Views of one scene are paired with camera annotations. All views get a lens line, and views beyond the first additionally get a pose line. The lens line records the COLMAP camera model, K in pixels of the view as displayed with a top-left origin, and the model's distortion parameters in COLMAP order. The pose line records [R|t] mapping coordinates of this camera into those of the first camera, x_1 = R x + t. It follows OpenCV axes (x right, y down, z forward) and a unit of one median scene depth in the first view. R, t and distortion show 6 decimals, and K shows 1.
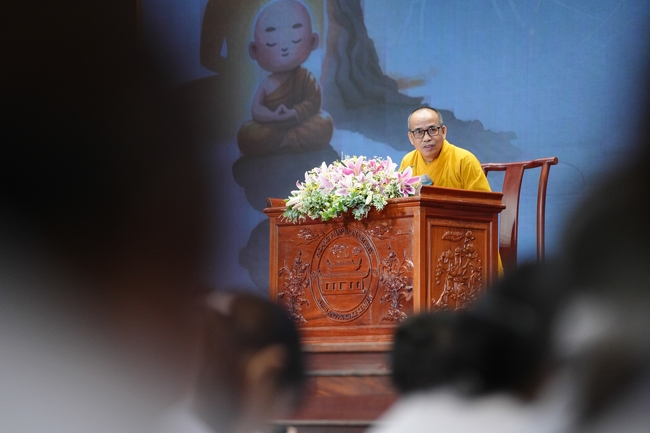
lens RADIAL K [[2737.3, 0, 325.0], [0, 2737.3, 216.5], [0, 0, 1]] dist [1.758732, -0.557220]
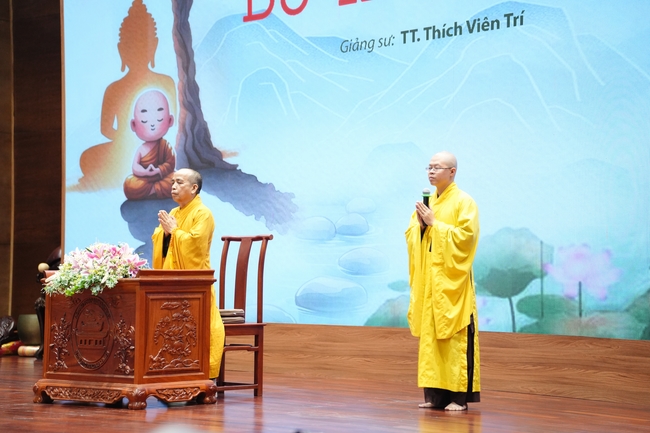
lens RADIAL K [[1644.4, 0, 325.0], [0, 1644.4, 216.5], [0, 0, 1]] dist [1.024051, 0.412612]
pose [[0.998688, -0.005624, -0.050904, 0.133271], [0.007838, 0.999027, 0.043403, -0.057537], [0.050611, -0.043746, 0.997760, 0.170492]]
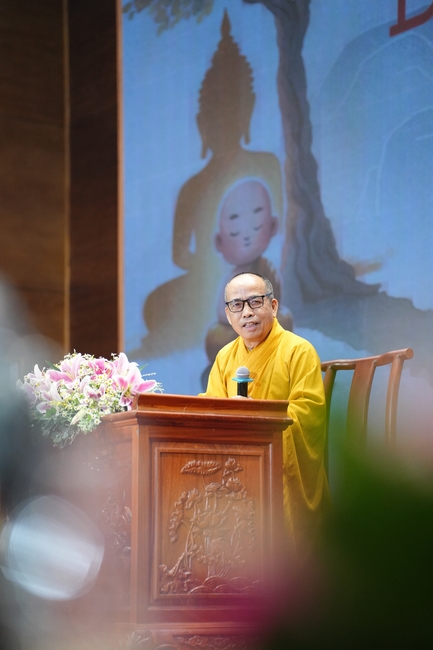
lens RADIAL K [[2126.6, 0, 216.5], [0, 2126.6, 325.0], [0, 0, 1]] dist [1.438890, 0.217914]
pose [[0.975088, -0.038952, -0.218370, 0.137229], [0.028994, 0.998396, -0.048620, -0.001769], [0.219914, 0.041077, 0.974654, 0.400253]]
